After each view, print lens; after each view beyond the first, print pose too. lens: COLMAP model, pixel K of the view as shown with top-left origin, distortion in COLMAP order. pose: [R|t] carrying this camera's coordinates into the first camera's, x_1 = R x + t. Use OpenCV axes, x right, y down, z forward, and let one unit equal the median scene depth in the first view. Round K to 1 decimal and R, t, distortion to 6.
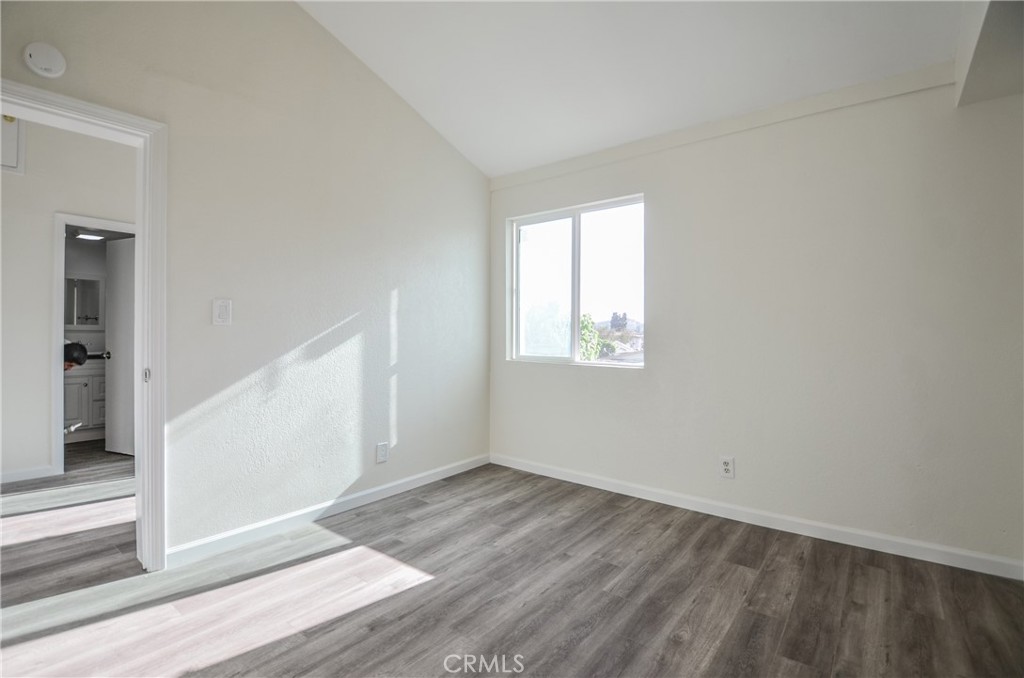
lens RADIAL K [[466.5, 0, 499.3], [0, 466.5, 336.1], [0, 0, 1]] dist [0.027982, -0.030520]
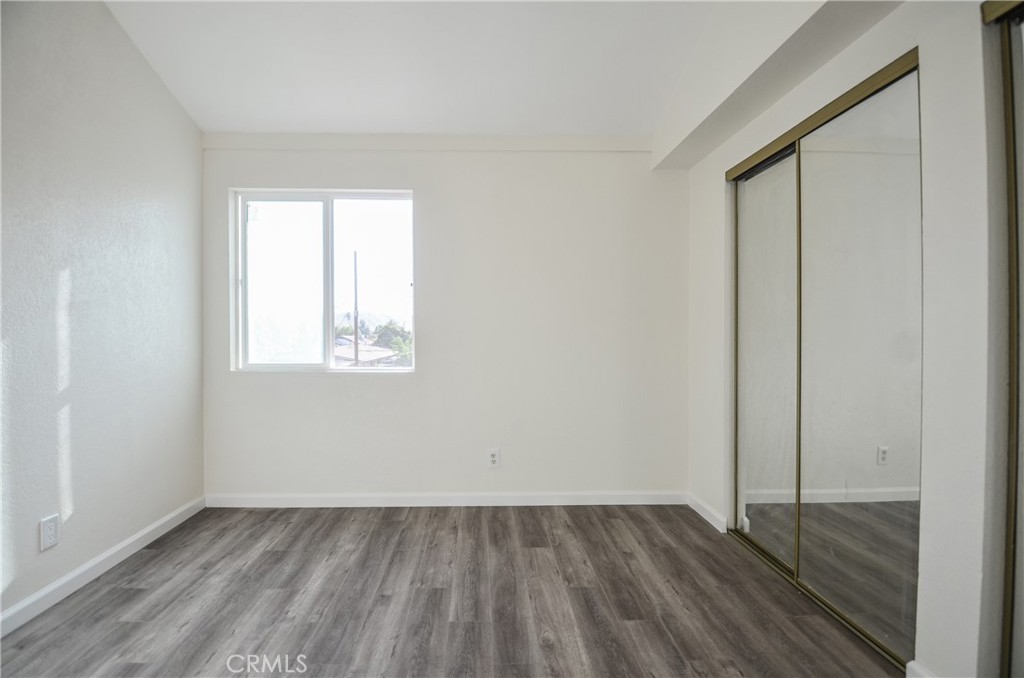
lens RADIAL K [[466.5, 0, 499.3], [0, 466.5, 336.1], [0, 0, 1]] dist [0.027982, -0.030520]
pose [[0.778605, -0.011443, 0.627410, -0.180681], [0.010410, 0.999932, 0.005318, -0.008140], [-0.627428, 0.002391, 0.778671, 0.159705]]
